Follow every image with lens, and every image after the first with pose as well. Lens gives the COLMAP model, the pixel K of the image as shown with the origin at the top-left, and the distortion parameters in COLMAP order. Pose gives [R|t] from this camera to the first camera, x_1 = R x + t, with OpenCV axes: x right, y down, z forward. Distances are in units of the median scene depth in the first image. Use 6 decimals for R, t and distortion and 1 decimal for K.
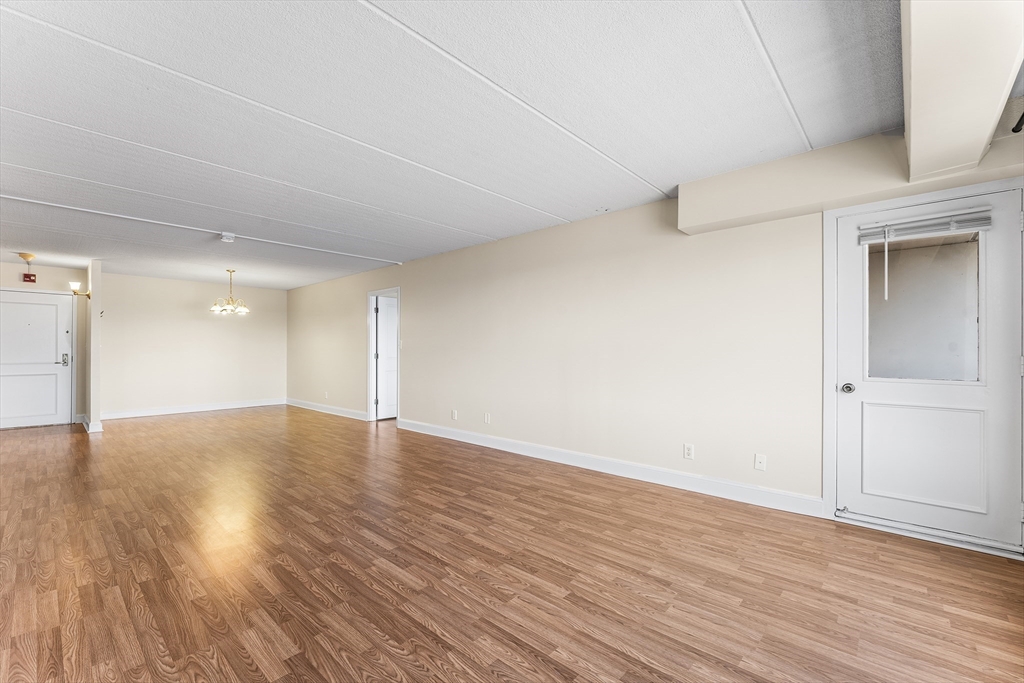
lens RADIAL K [[431.7, 0, 512.0], [0, 431.7, 341.5], [0, 0, 1]] dist [-0.000978, -0.000073]
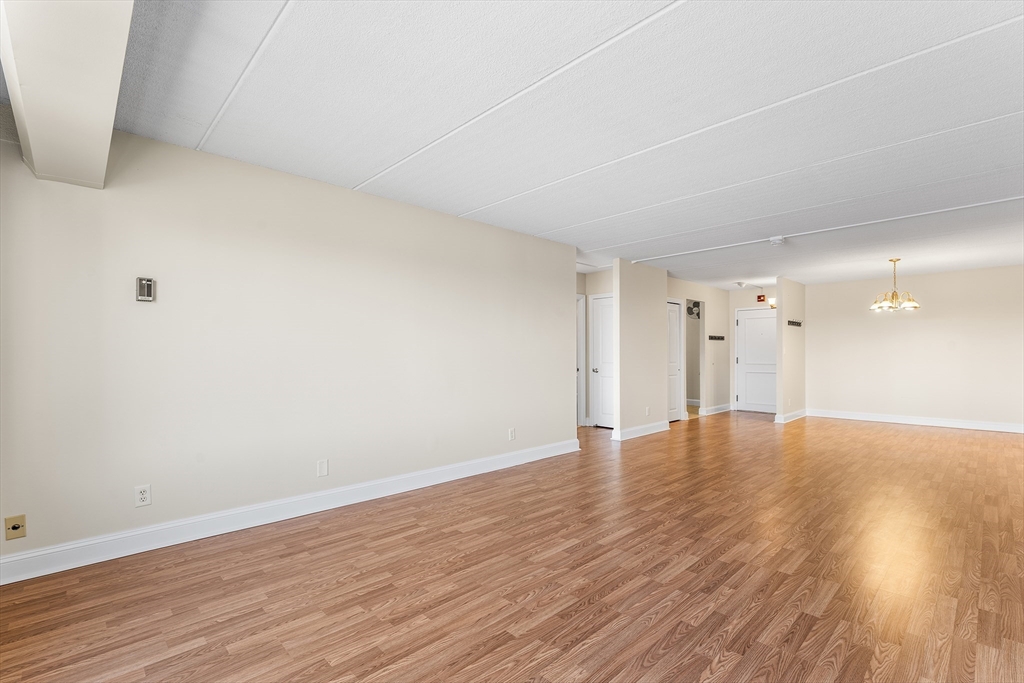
lens RADIAL K [[465.8, 0, 510.0], [0, 465.8, 343.4], [0, 0, 1]] dist [0.000983, -0.000049]
pose [[-0.067263, -0.021475, -0.997504, 0.888516], [0.019165, 0.999556, -0.022811, 0.016665], [0.997551, -0.020651, -0.066822, 0.881151]]
